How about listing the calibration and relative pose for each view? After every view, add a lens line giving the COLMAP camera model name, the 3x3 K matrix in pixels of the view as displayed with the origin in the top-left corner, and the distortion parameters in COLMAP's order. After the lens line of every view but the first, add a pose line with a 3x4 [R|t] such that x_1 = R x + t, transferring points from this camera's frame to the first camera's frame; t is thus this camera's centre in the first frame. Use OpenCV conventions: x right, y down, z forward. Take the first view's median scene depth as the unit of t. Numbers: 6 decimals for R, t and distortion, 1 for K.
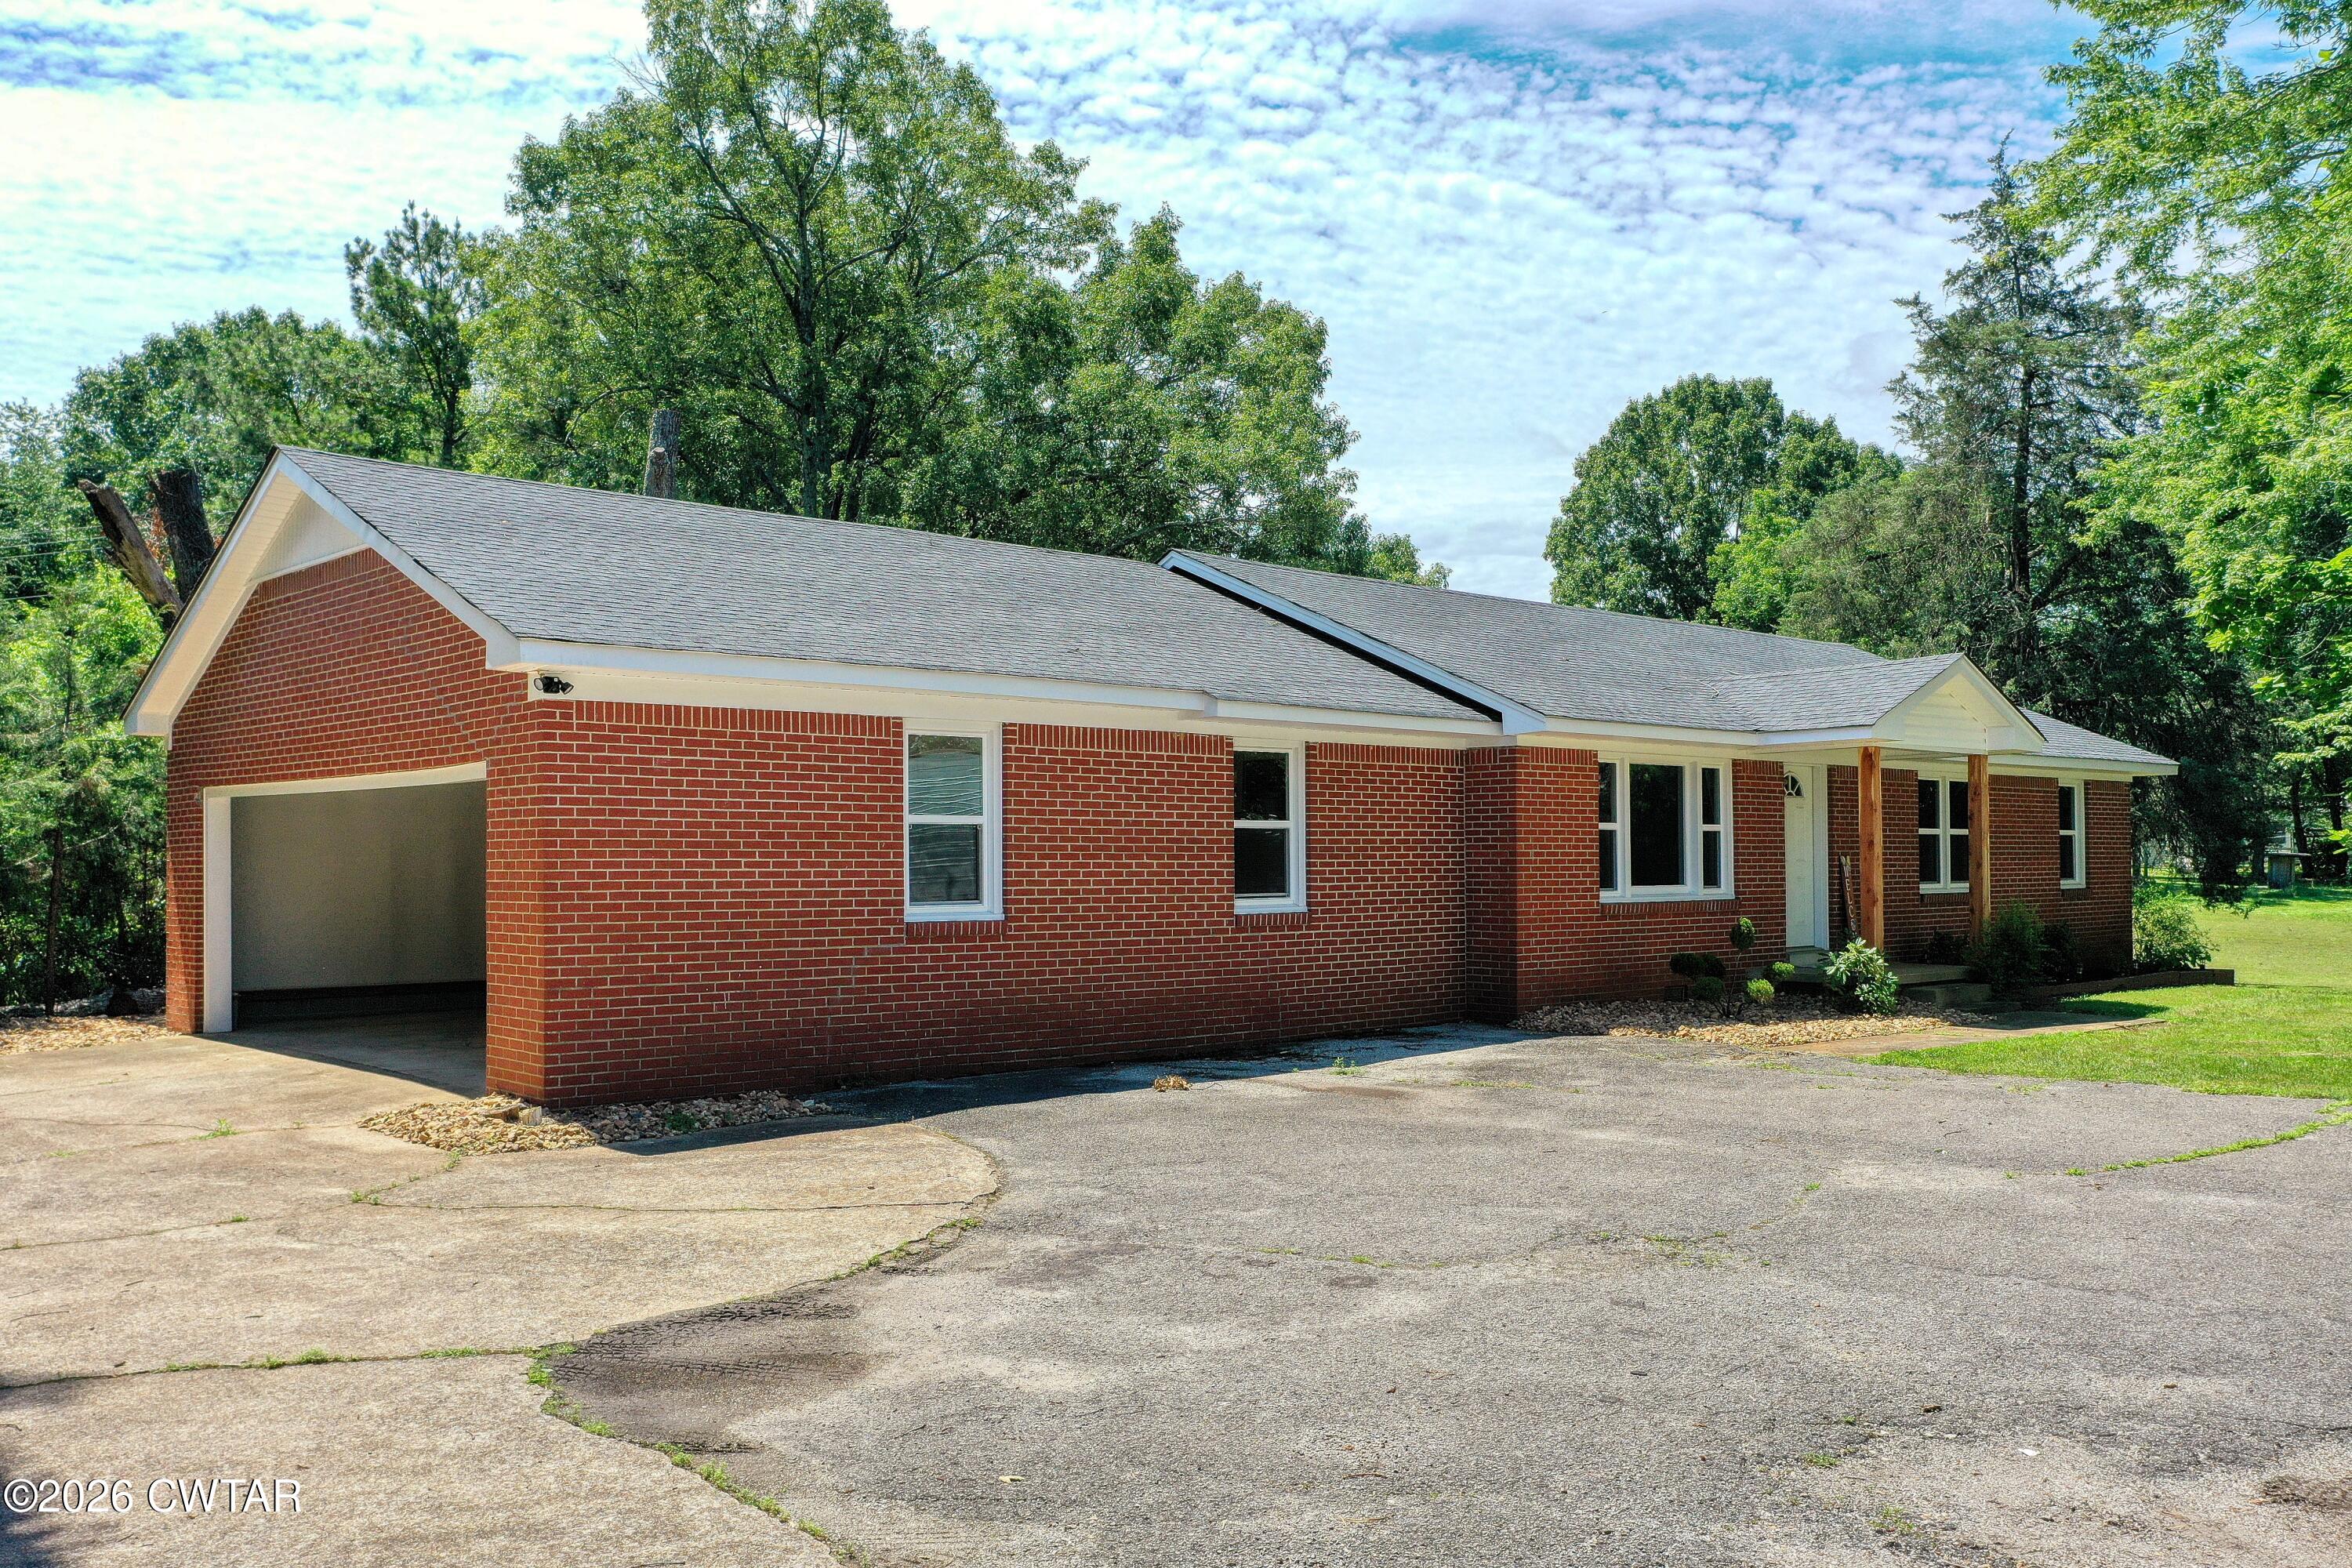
lens RADIAL K [[1939.9, 0, 1216.6], [0, 1939.9, 832.1], [0, 0, 1]] dist [0.000216, -0.013000]
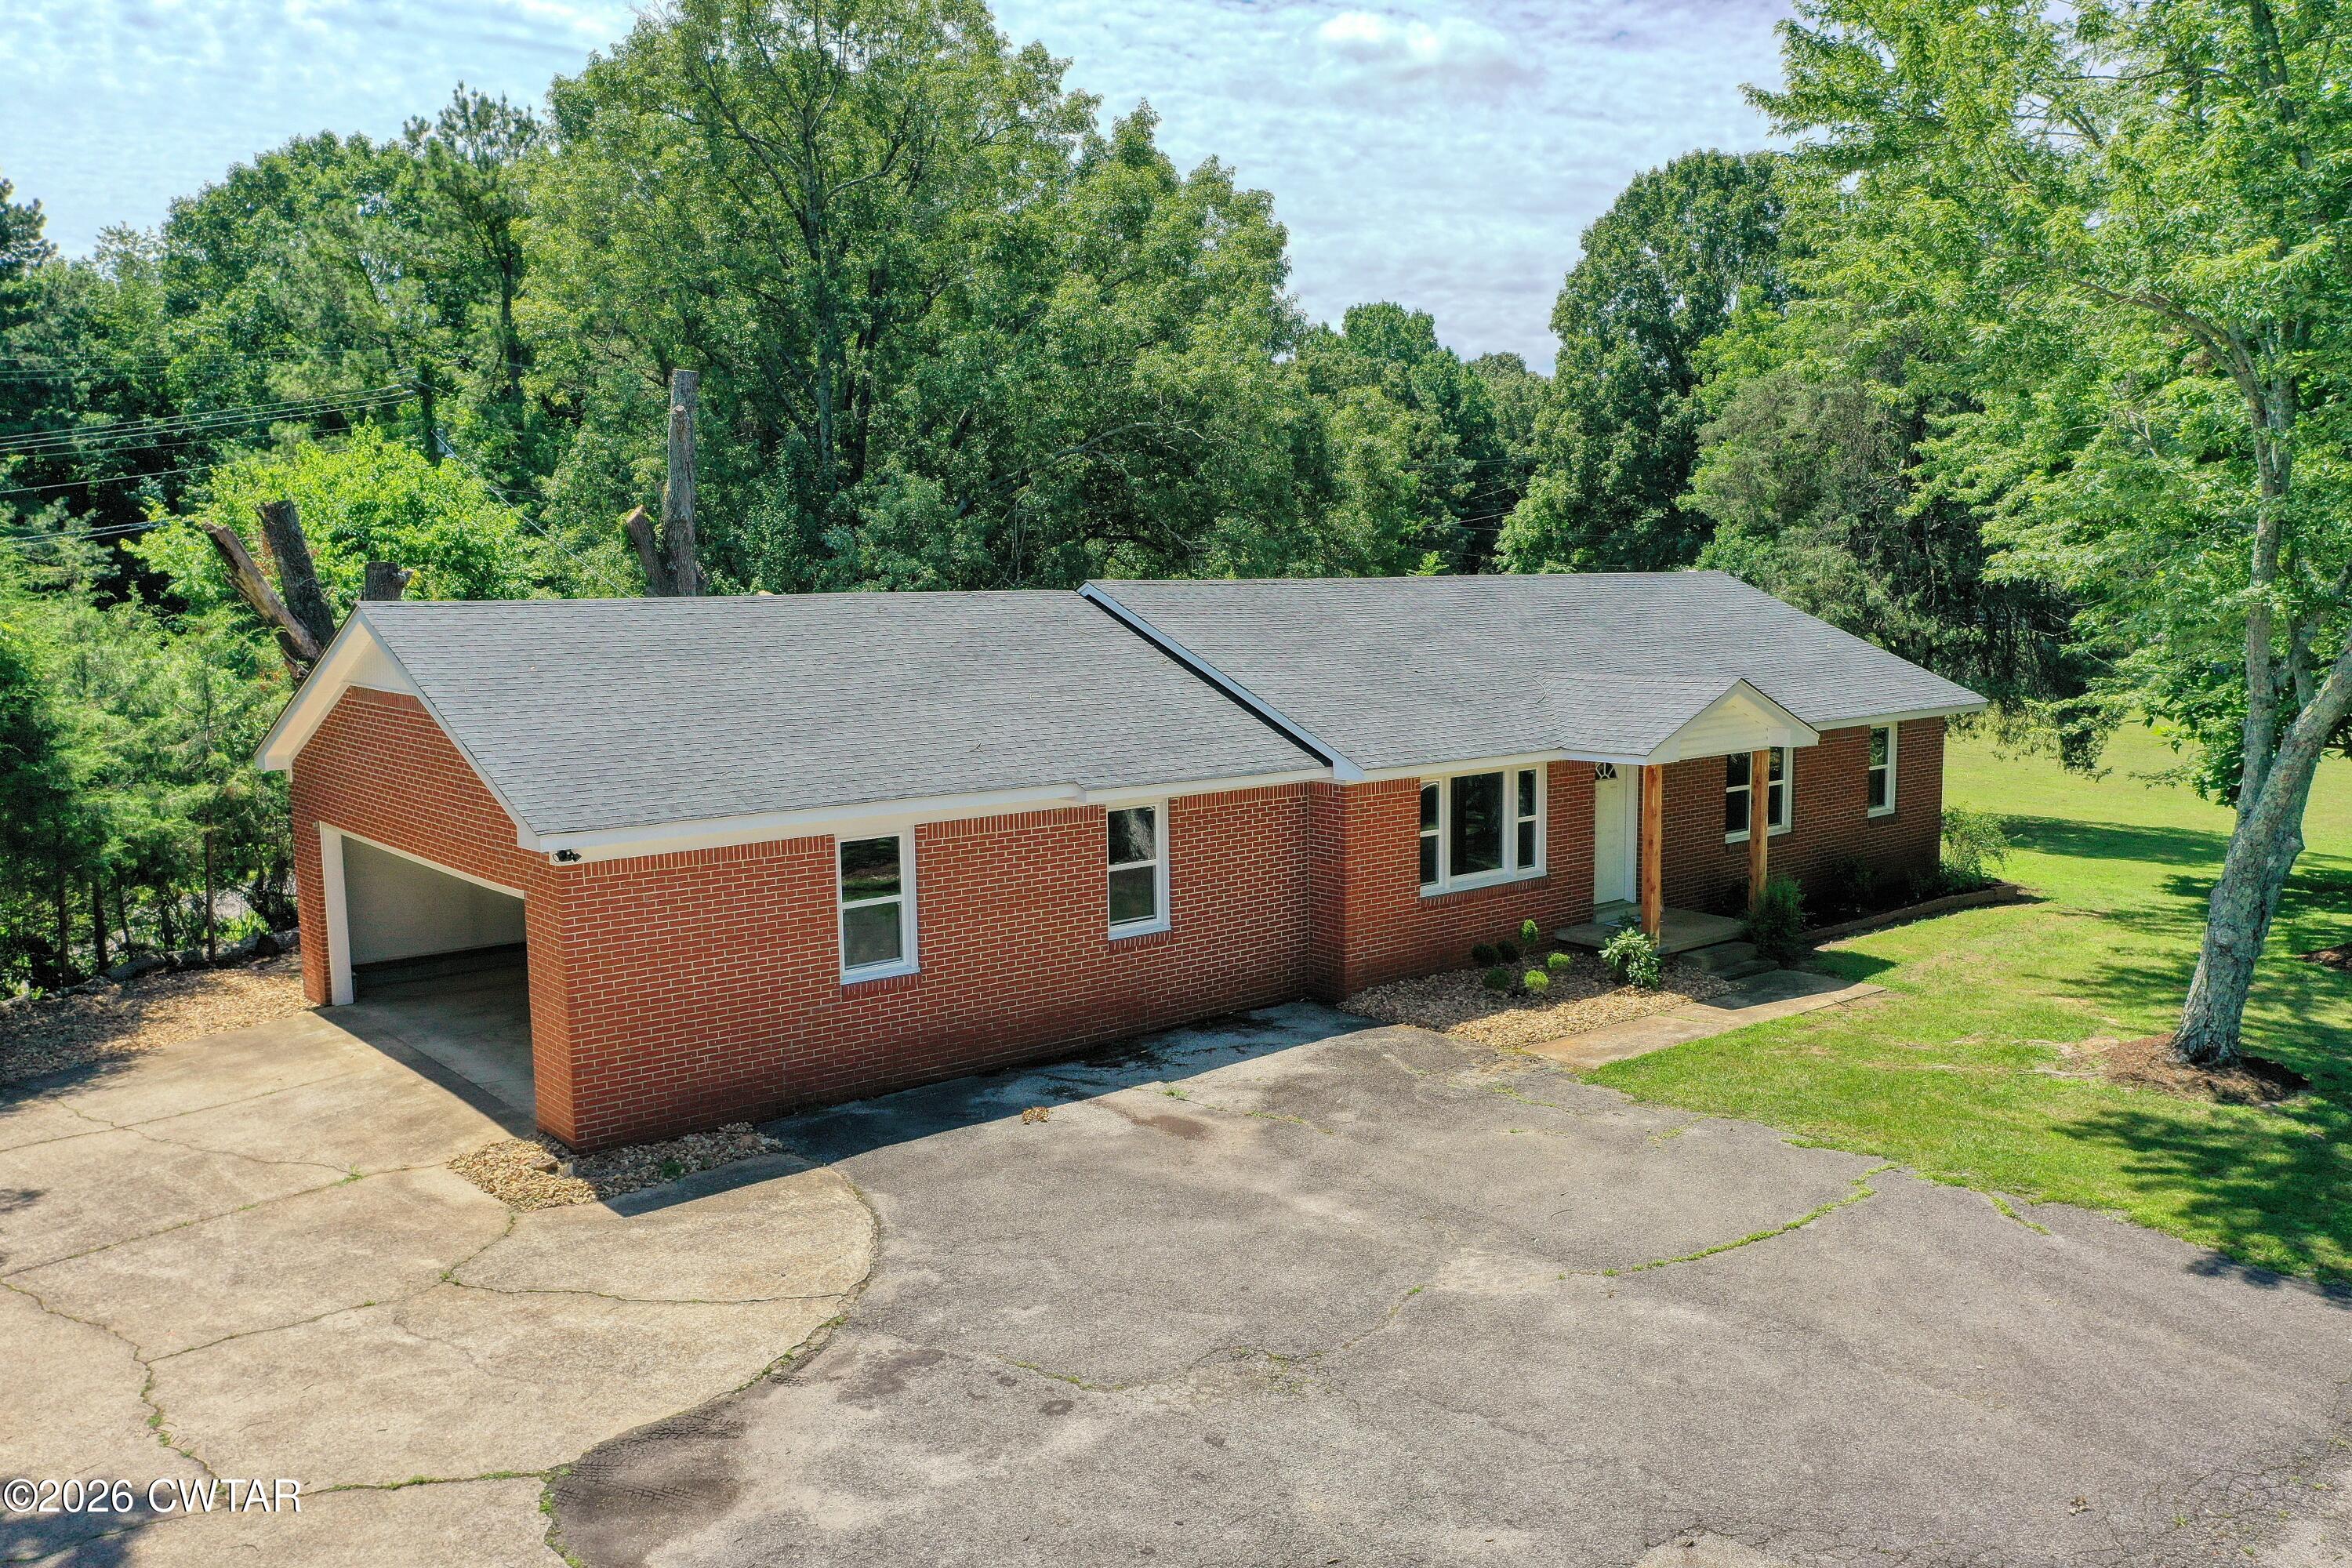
lens RADIAL K [[1872.6, 0, 1176.0], [0, 1872.6, 784.0], [0, 0, 1]] dist [-0.005591, 0.003363]
pose [[0.998653, 0.001734, -0.051852, 0.091695], [0.005549, 0.990140, 0.139972, -0.181652], [0.051584, -0.140071, 0.988797, -0.163148]]
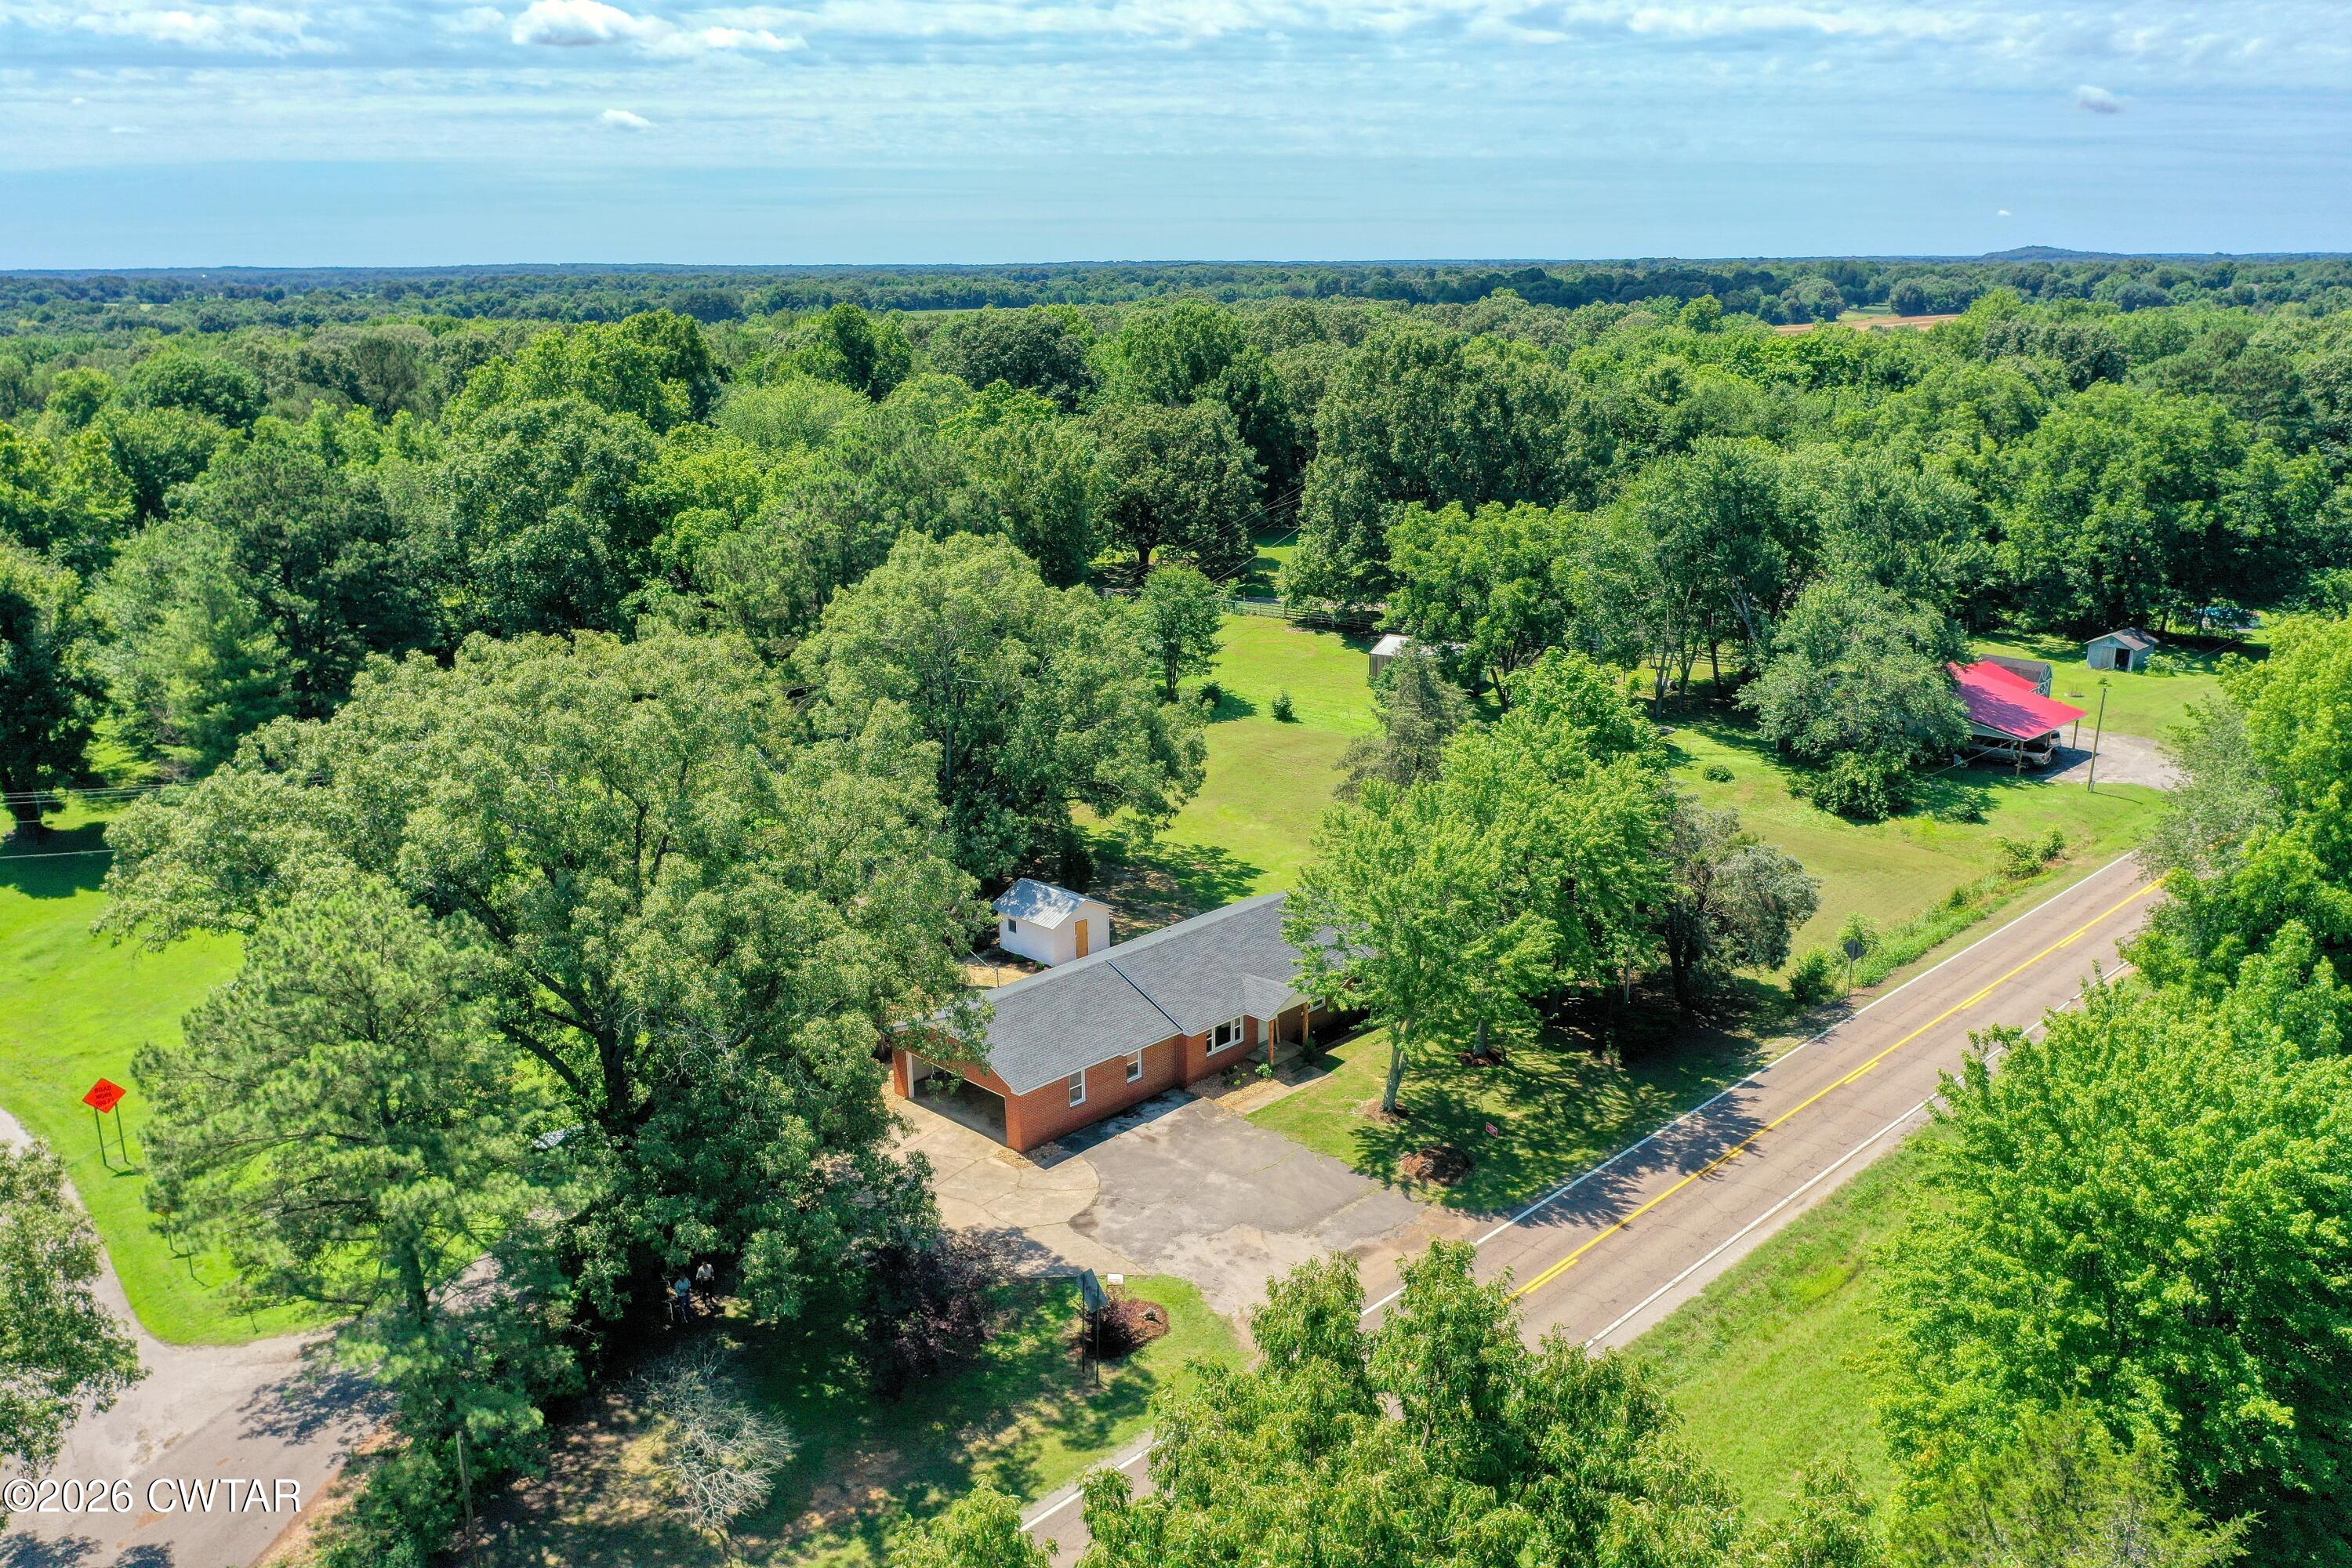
lens RADIAL K [[1872.6, 0, 1176.0], [0, 1872.6, 784.0], [0, 0, 1]] dist [-0.005591, 0.003363]
pose [[0.999125, -0.012717, 0.039835, -0.037404], [0.000329, 0.954995, 0.296621, -1.659468], [-0.041815, -0.296349, 0.954164, -2.646424]]
